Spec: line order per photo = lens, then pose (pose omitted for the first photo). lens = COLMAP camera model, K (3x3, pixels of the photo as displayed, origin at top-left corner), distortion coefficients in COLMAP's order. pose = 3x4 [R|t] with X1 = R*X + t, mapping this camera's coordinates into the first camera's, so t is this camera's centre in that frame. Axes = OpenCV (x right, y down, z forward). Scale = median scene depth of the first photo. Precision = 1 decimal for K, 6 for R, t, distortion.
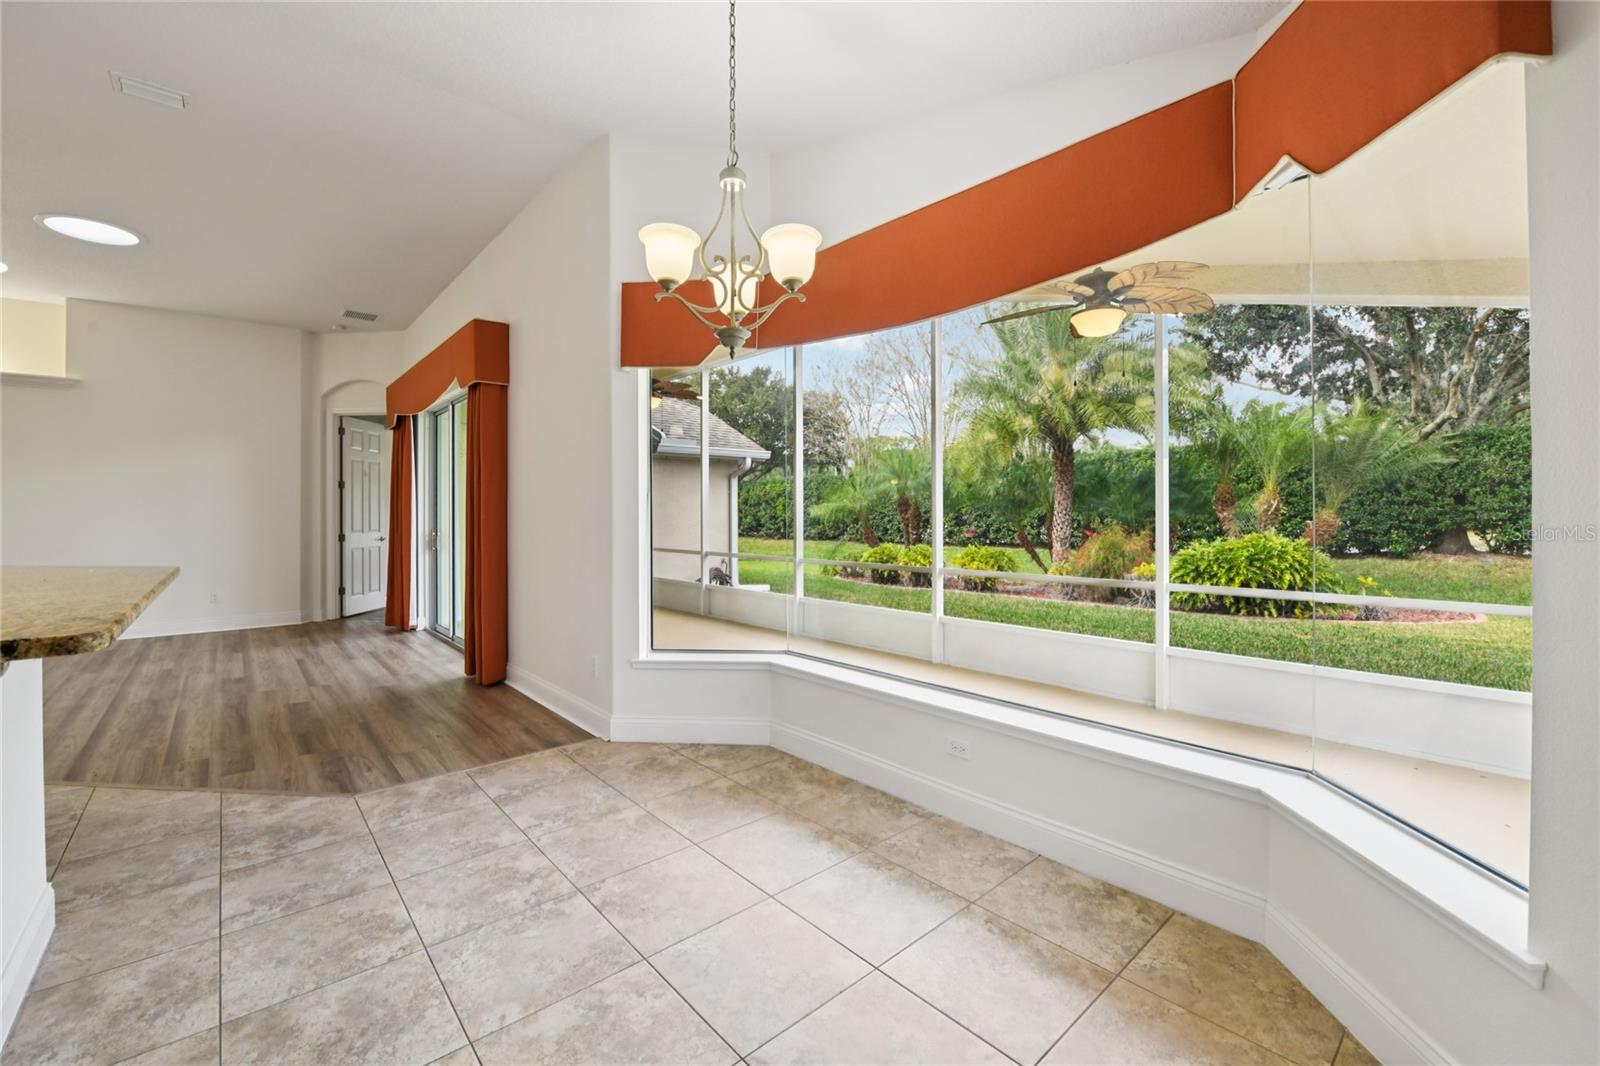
lens RADIAL K [[659.5, 0, 782.1], [0, 659.5, 514.3], [0, 0, 1]] dist [-0.018908, -0.000458]
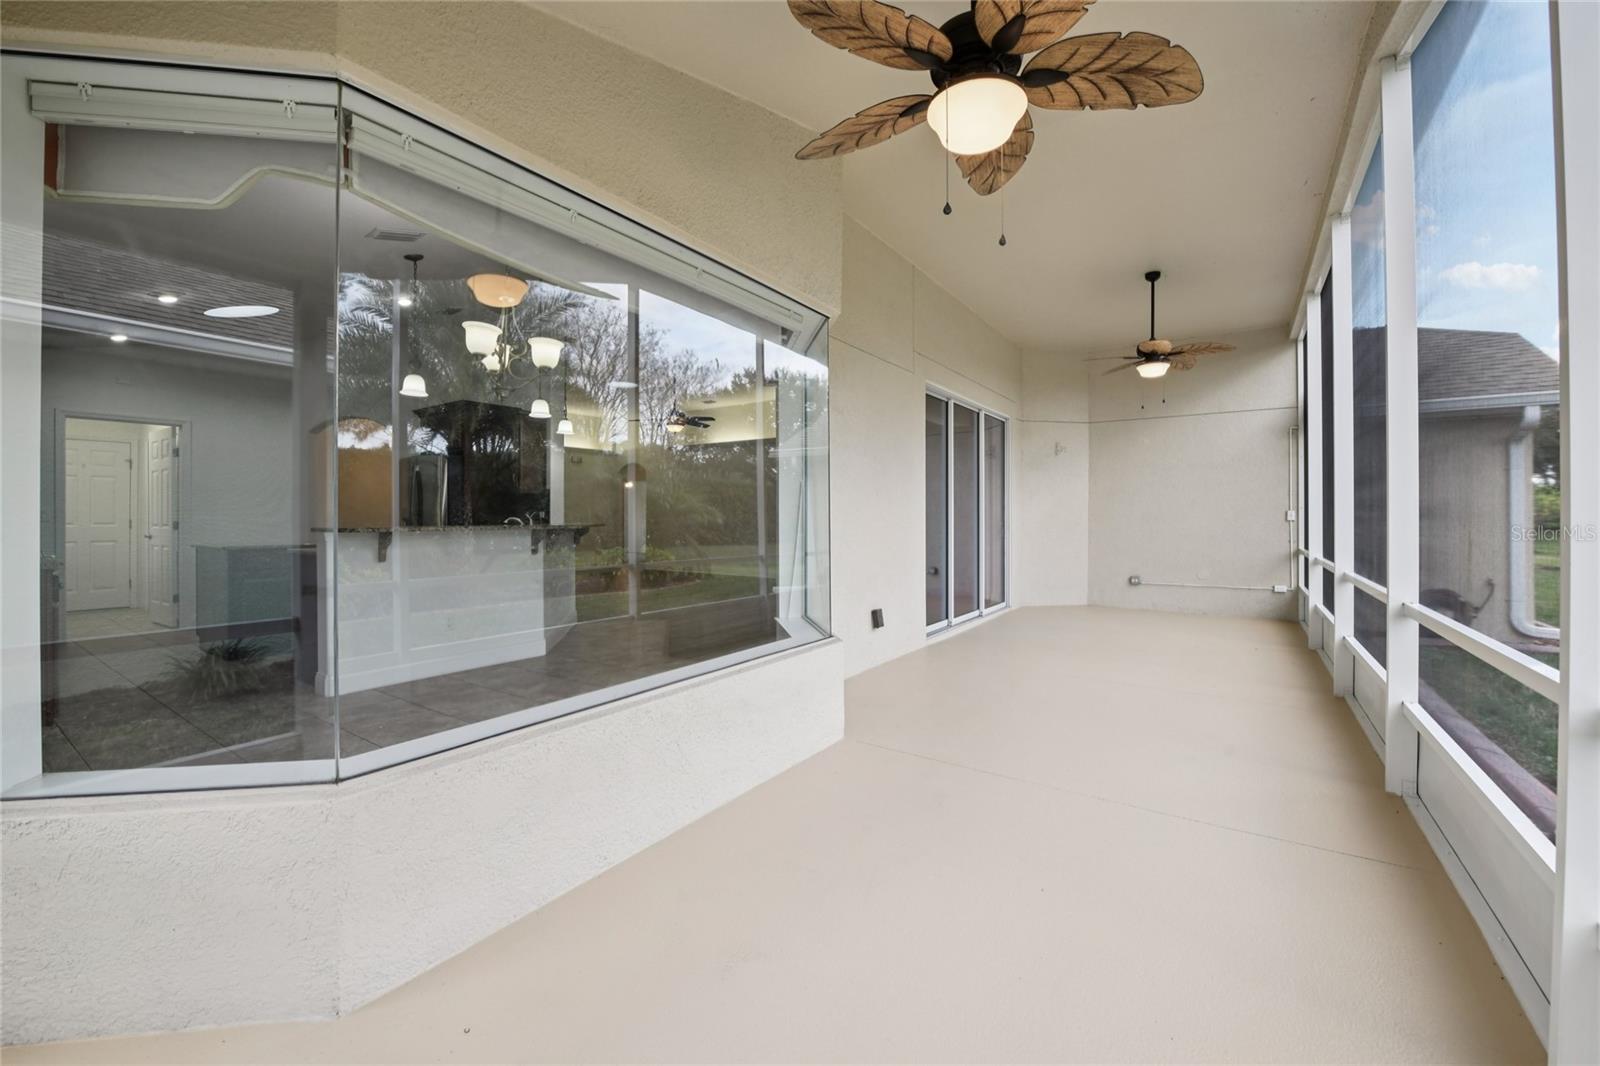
lens RADIAL K [[645.3, 0, 799.0], [0, 645.3, 521.7], [0, 0, 1]] dist [-0.024237, 0.000117]
pose [[0.263481, 0.010275, -0.964610, 1.057102], [0.002293, 0.999934, 0.011278, 0.027423], [0.964662, -0.005183, 0.263440, 0.777255]]
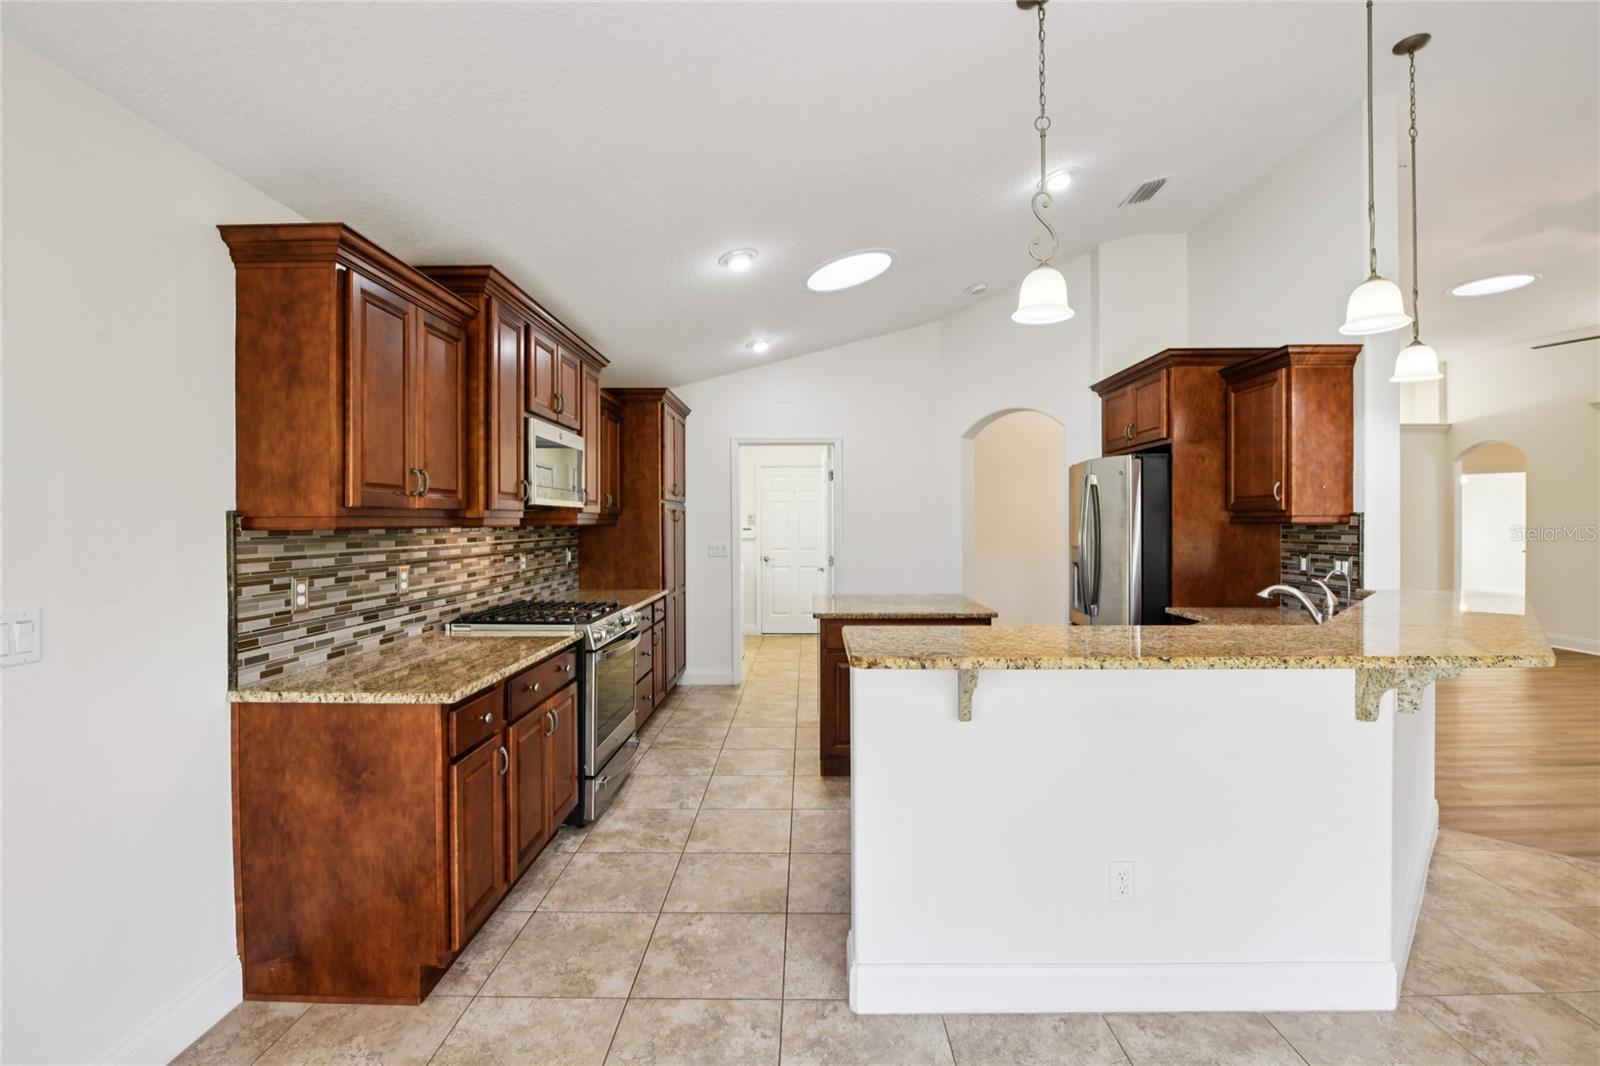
lens RADIAL K [[701.3, 0, 809.1], [0, 701.3, 524.9], [0, 0, 1]] dist [-0.021183, -0.000872]
pose [[-0.650974, 0.012044, -0.759004, 0.108618], [0.010157, 0.999923, 0.007156, -0.053815], [0.759032, -0.003050, -0.651046, 0.587779]]
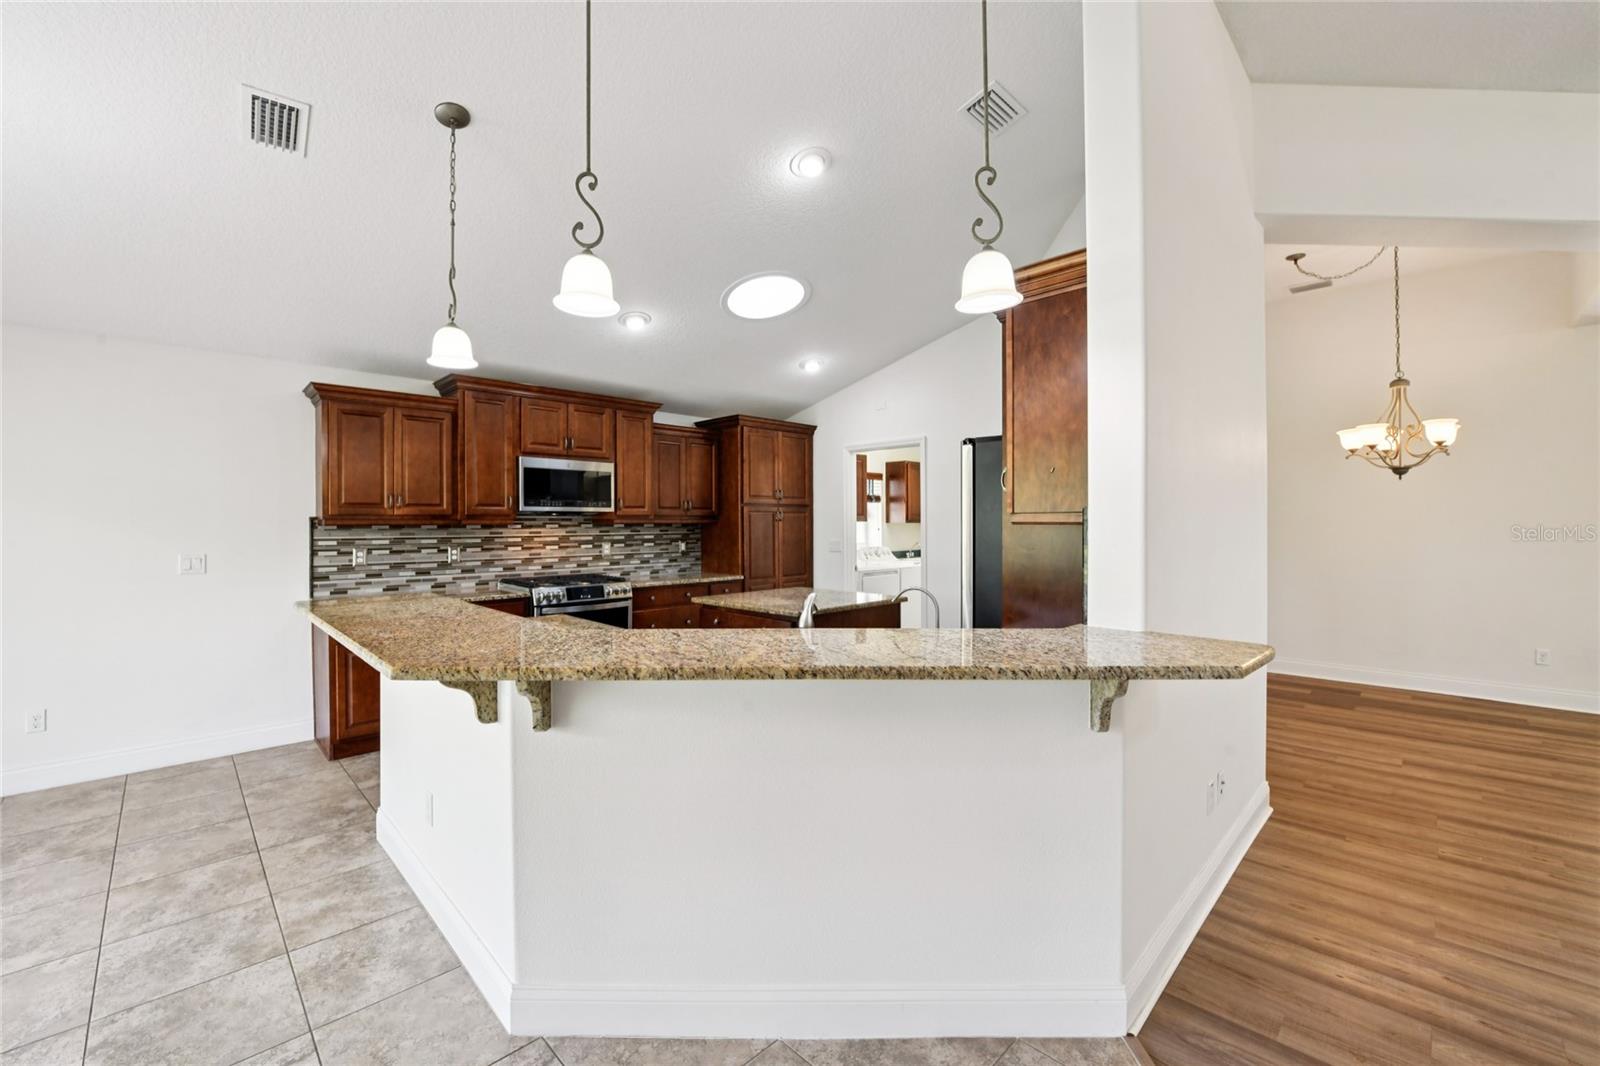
lens RADIAL K [[659.5, 0, 801.5], [0, 659.5, 520.7], [0, 0, 1]] dist [-0.018908, -0.000458]
pose [[-0.997236, 0.009498, -0.073683, -0.872565], [0.009958, 0.999933, -0.005882, -0.042682], [0.073622, -0.006600, -0.997264, 1.142825]]
